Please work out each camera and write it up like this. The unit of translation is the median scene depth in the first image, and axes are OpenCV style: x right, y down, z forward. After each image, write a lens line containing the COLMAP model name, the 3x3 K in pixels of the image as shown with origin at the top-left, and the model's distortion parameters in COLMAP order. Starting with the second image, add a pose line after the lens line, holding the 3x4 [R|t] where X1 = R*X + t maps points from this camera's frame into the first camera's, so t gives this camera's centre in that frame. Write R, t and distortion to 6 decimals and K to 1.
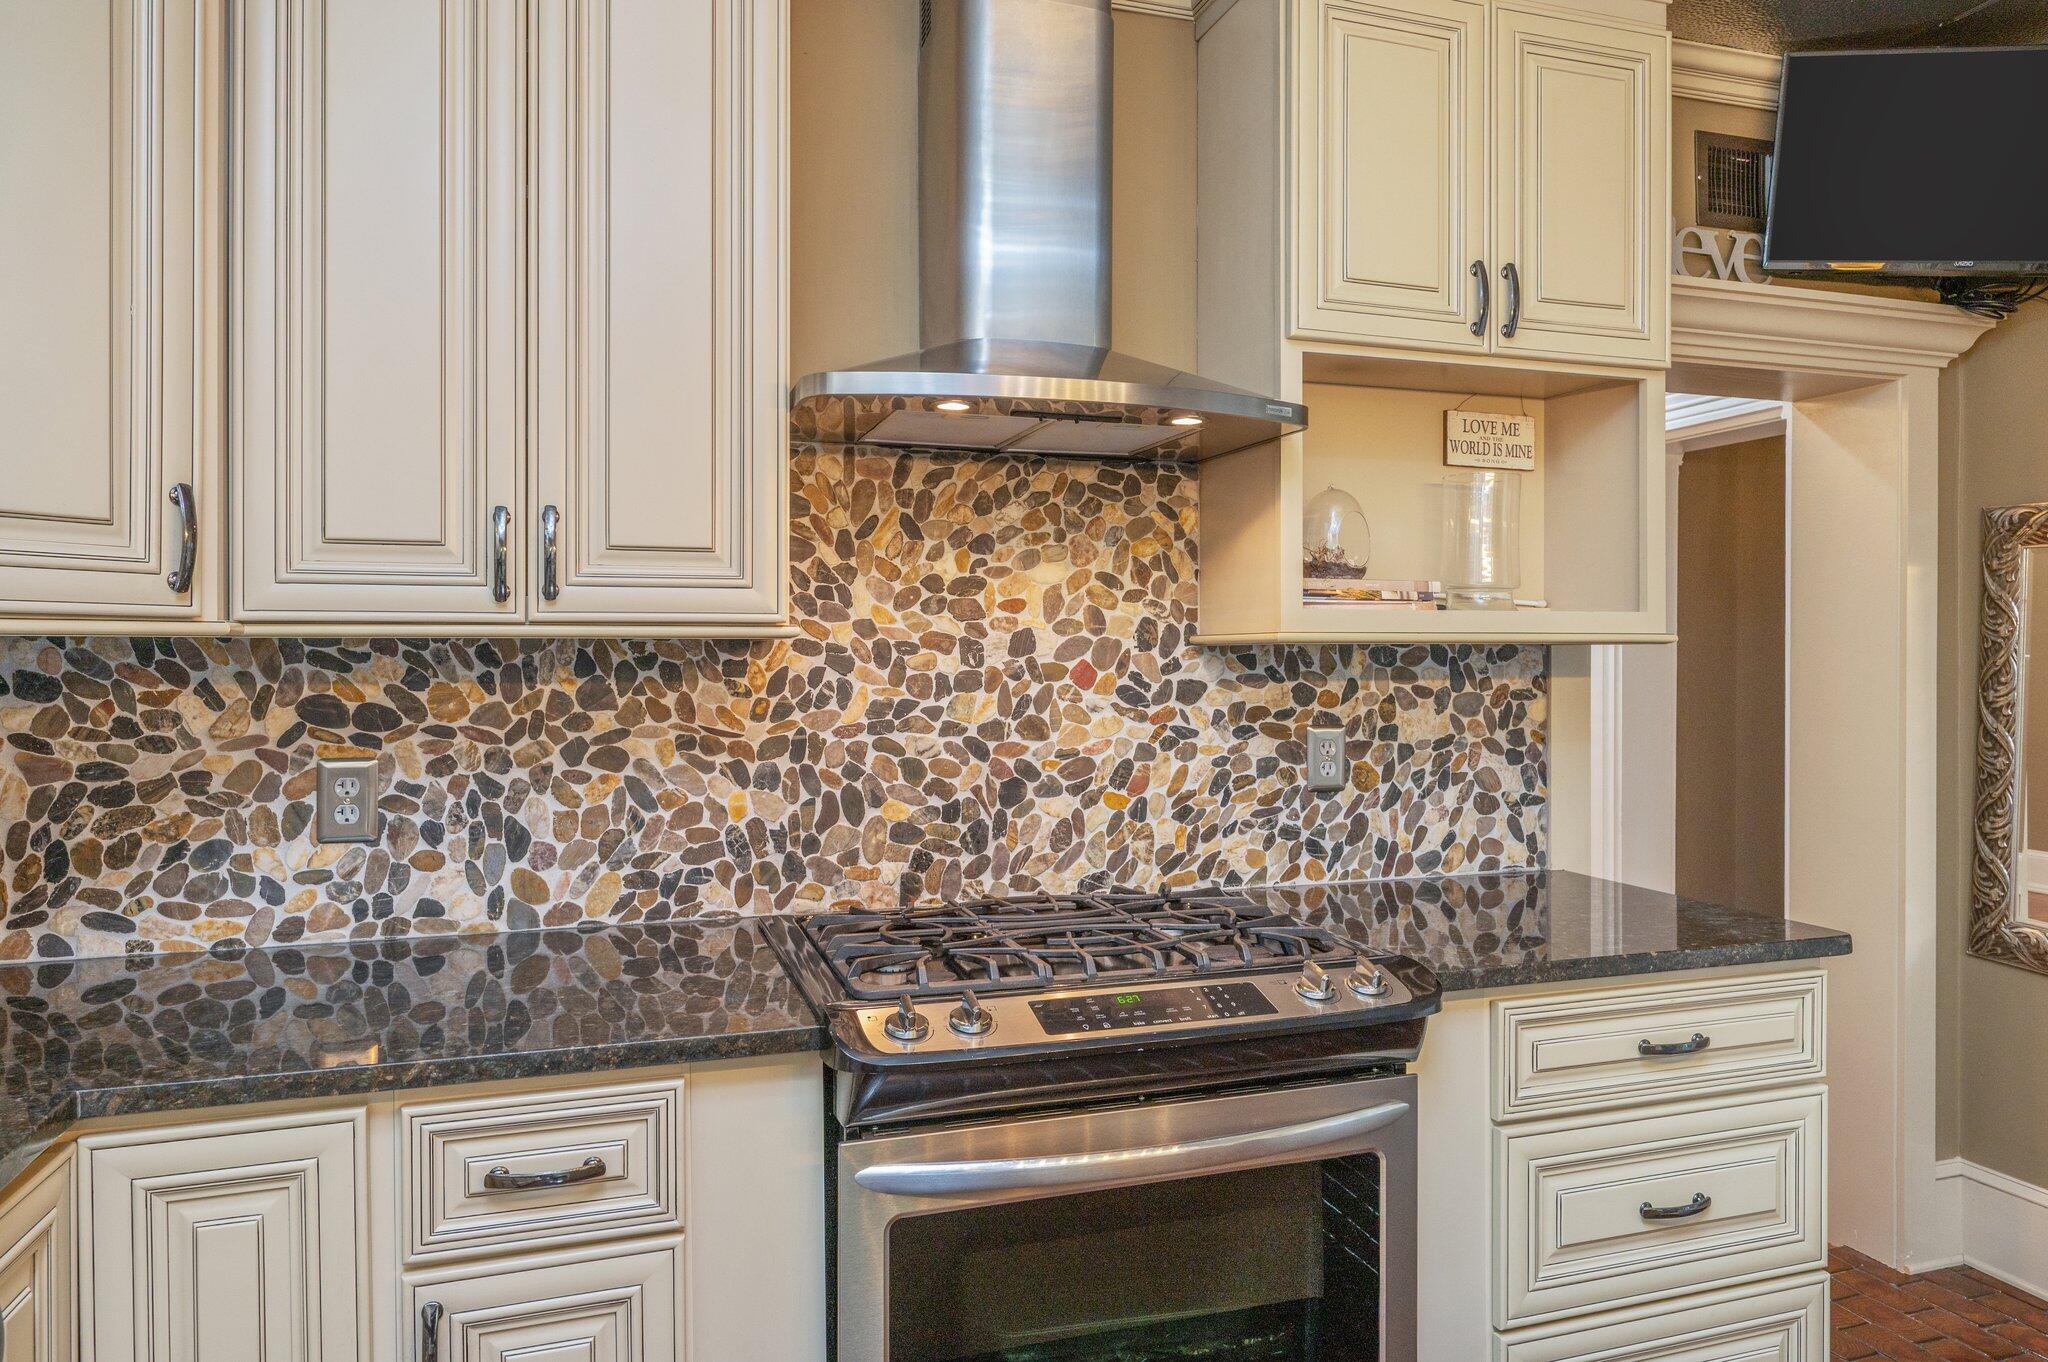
lens RADIAL K [[1282.3, 0, 1024.0], [0, 1282.3, 672.2], [0, 0, 1]] dist [-0.001621, 0.000131]
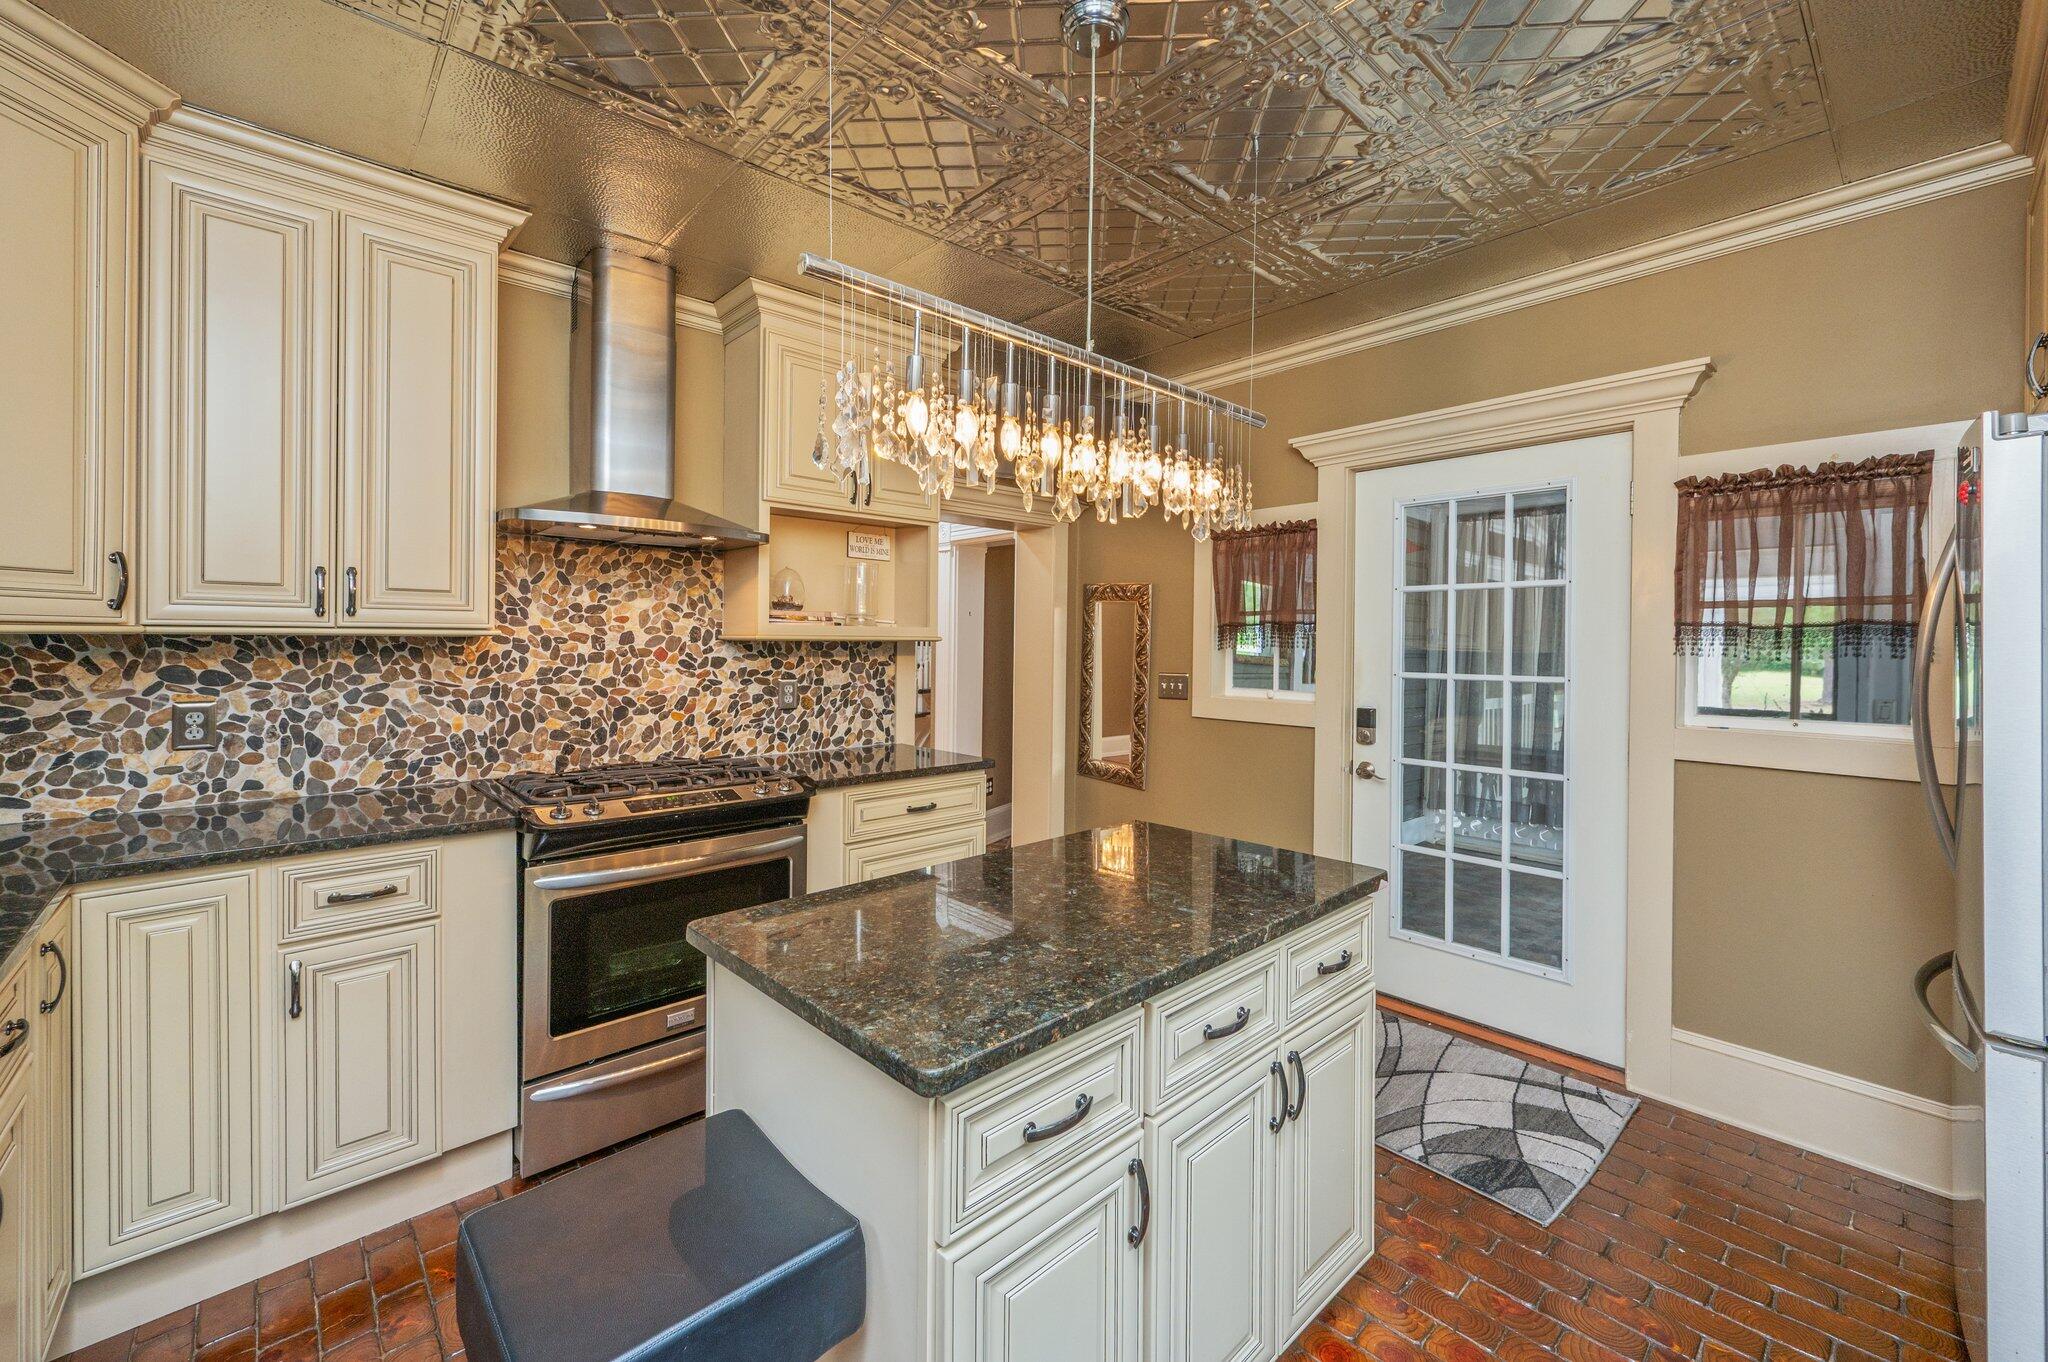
lens RADIAL K [[811.8, 0, 1025.5], [0, 811.8, 643.6], [0, 0, 1]] dist [-0.003377, 0.000218]
pose [[0.906775, 0.007436, 0.421549, 0.031973], [-0.003676, 0.999946, -0.009732, -0.004977], [-0.421599, 0.007275, 0.906753, -0.445401]]
